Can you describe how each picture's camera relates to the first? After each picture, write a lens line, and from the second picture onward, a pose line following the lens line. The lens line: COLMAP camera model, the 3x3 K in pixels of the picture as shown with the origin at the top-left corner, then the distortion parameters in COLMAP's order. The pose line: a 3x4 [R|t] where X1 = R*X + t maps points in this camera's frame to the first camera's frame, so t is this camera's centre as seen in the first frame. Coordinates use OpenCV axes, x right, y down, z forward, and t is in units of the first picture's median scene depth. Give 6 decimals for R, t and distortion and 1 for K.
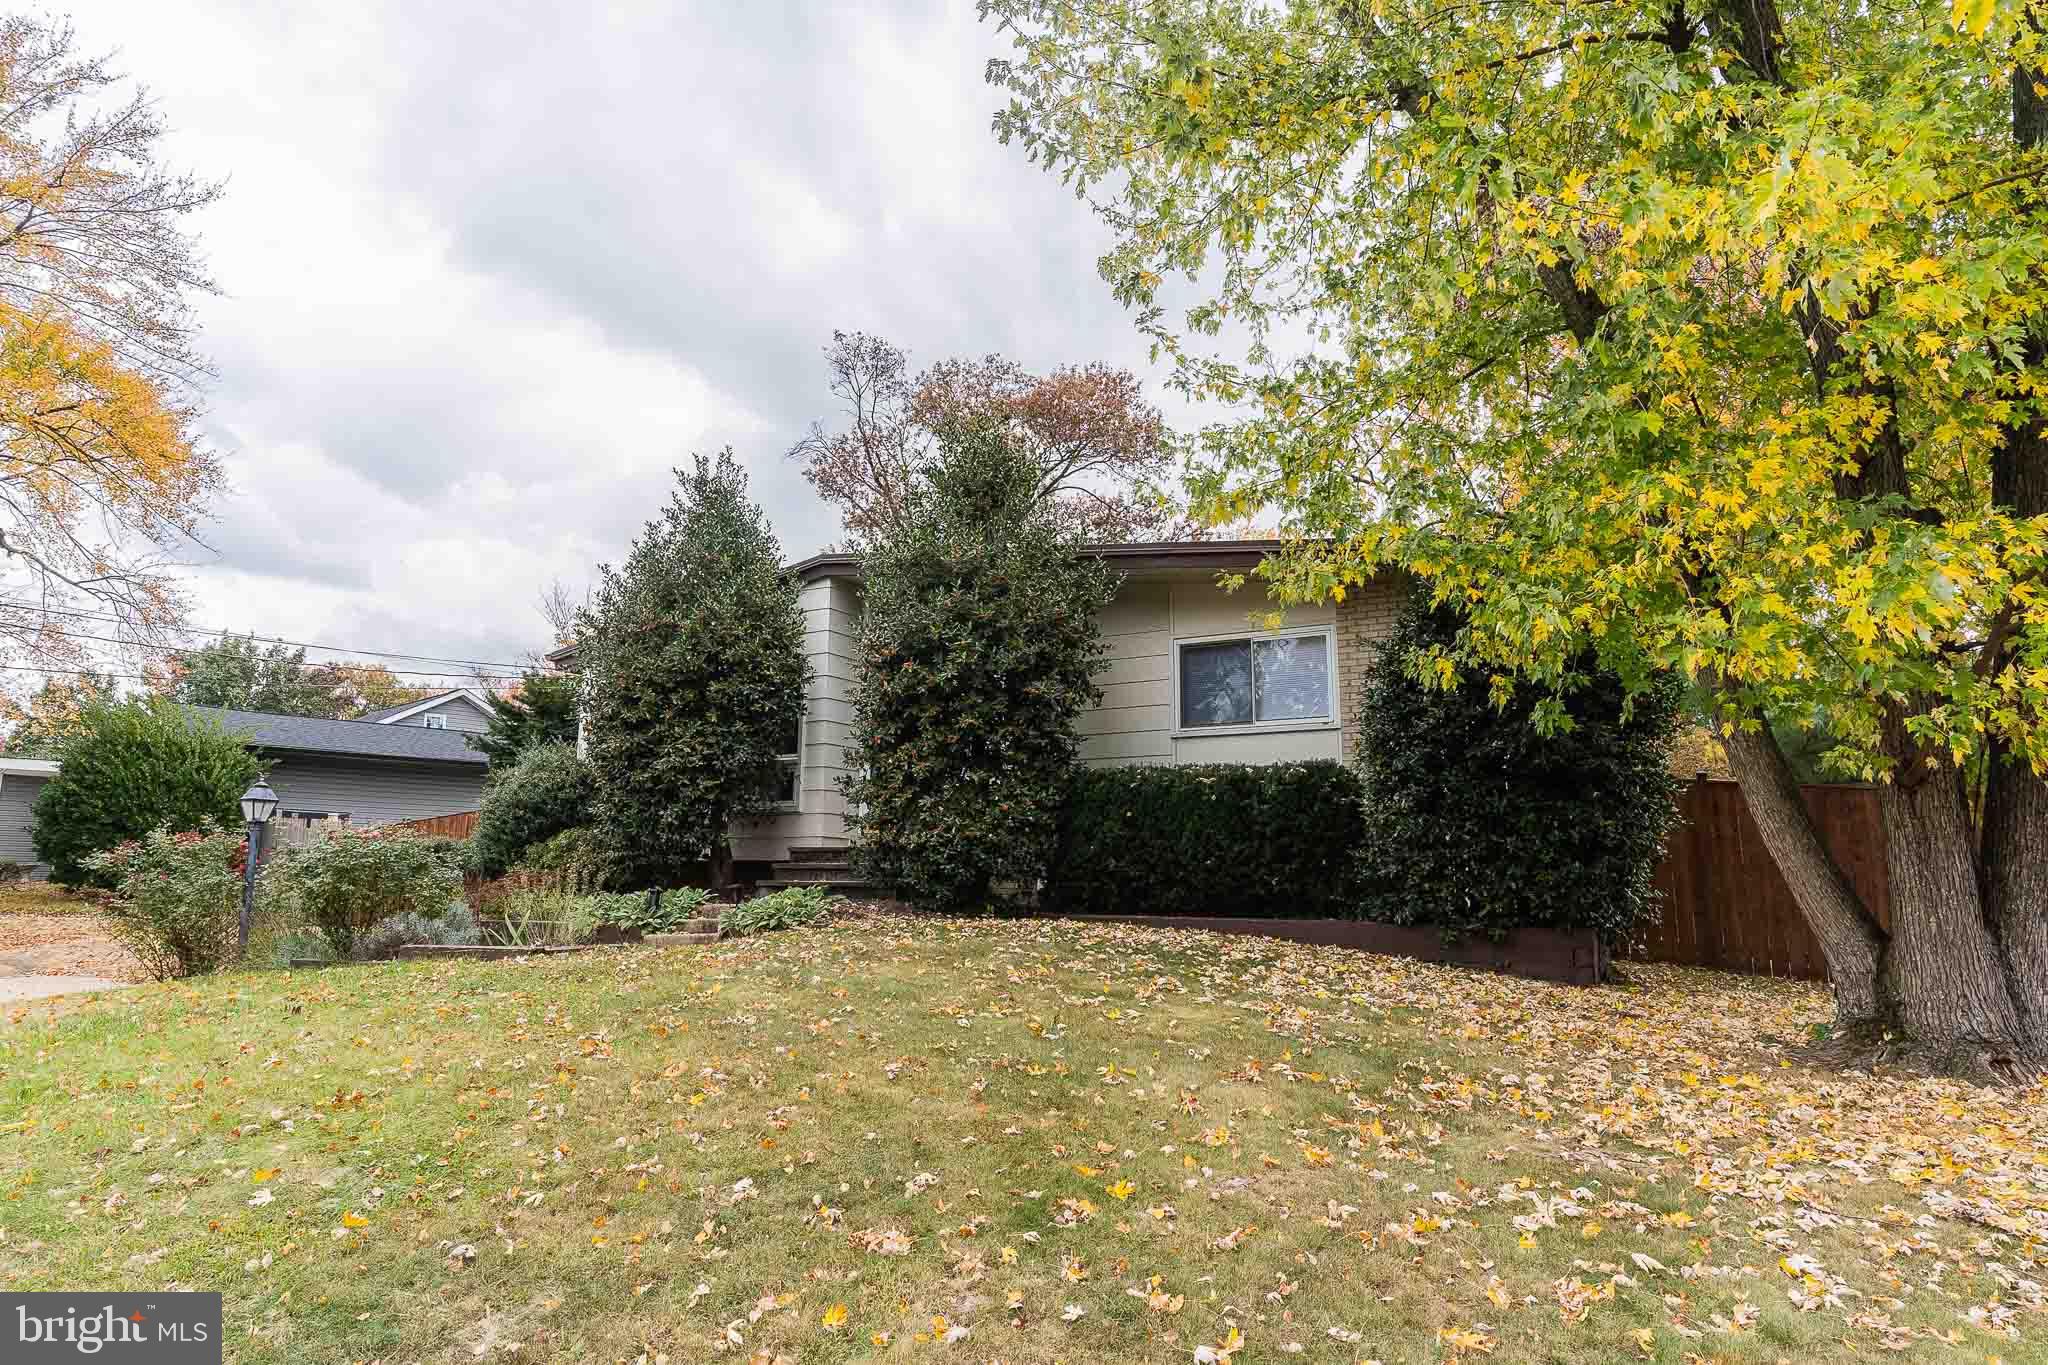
lens RADIAL K [[1200.9, 0, 1024.2], [0, 1200.9, 684.6], [0, 0, 1]] dist [-0.000010, 0.000983]
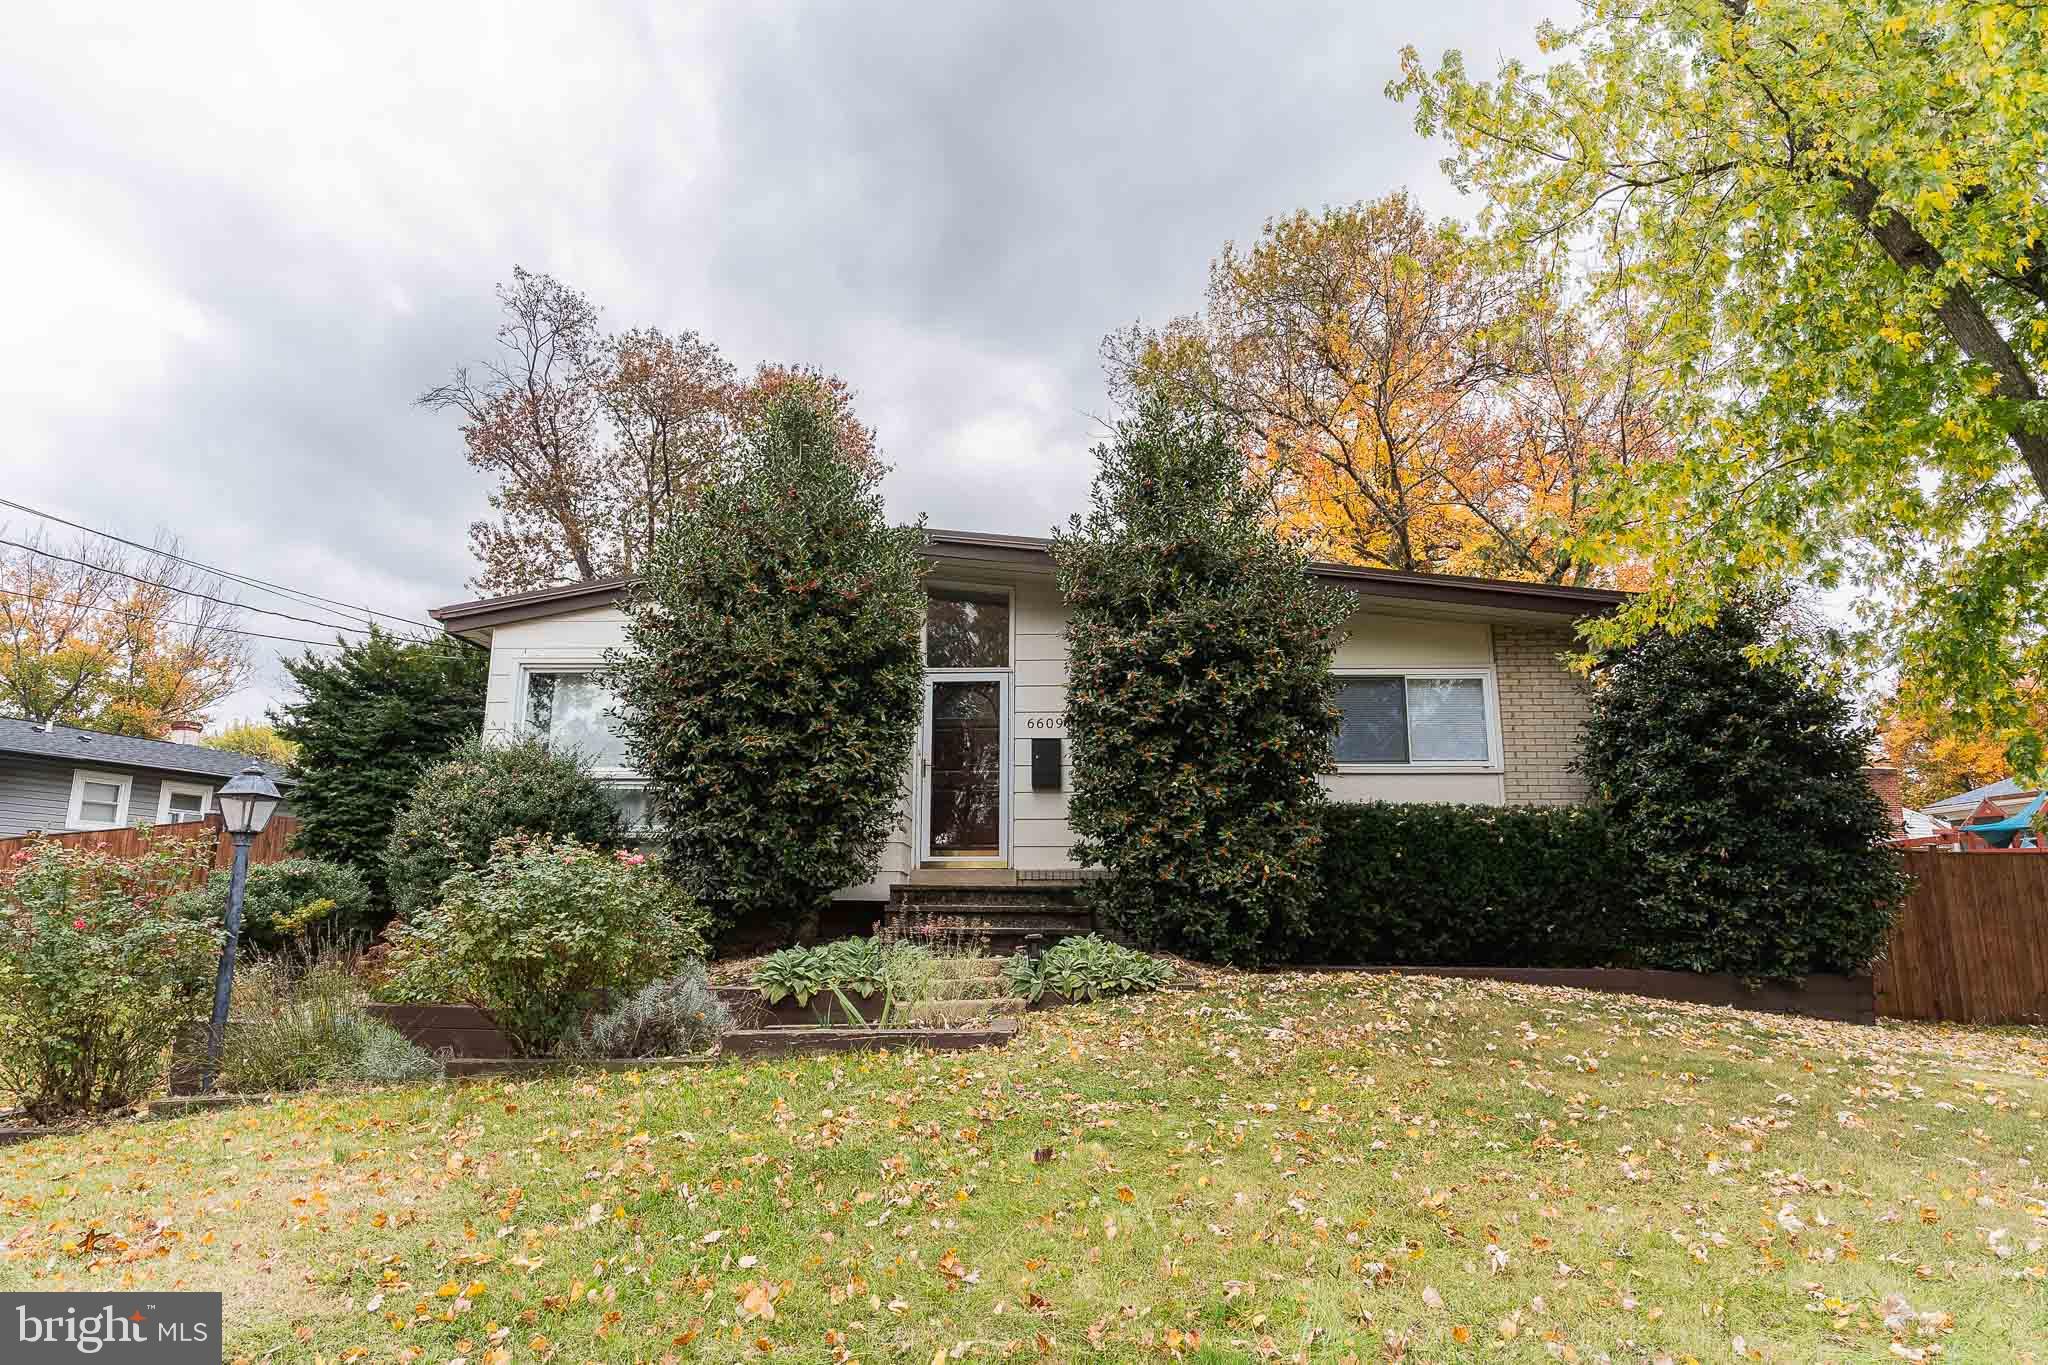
lens RADIAL K [[1200.9, 0, 1024.1], [0, 1200.9, 683.5], [0, 0, 1]] dist [-0.000010, 0.000983]
pose [[0.902708, 0.084887, 0.421796, -0.516188], [-0.072286, 0.996331, -0.045809, 0.035920], [-0.424138, 0.010862, 0.905533, 0.257829]]
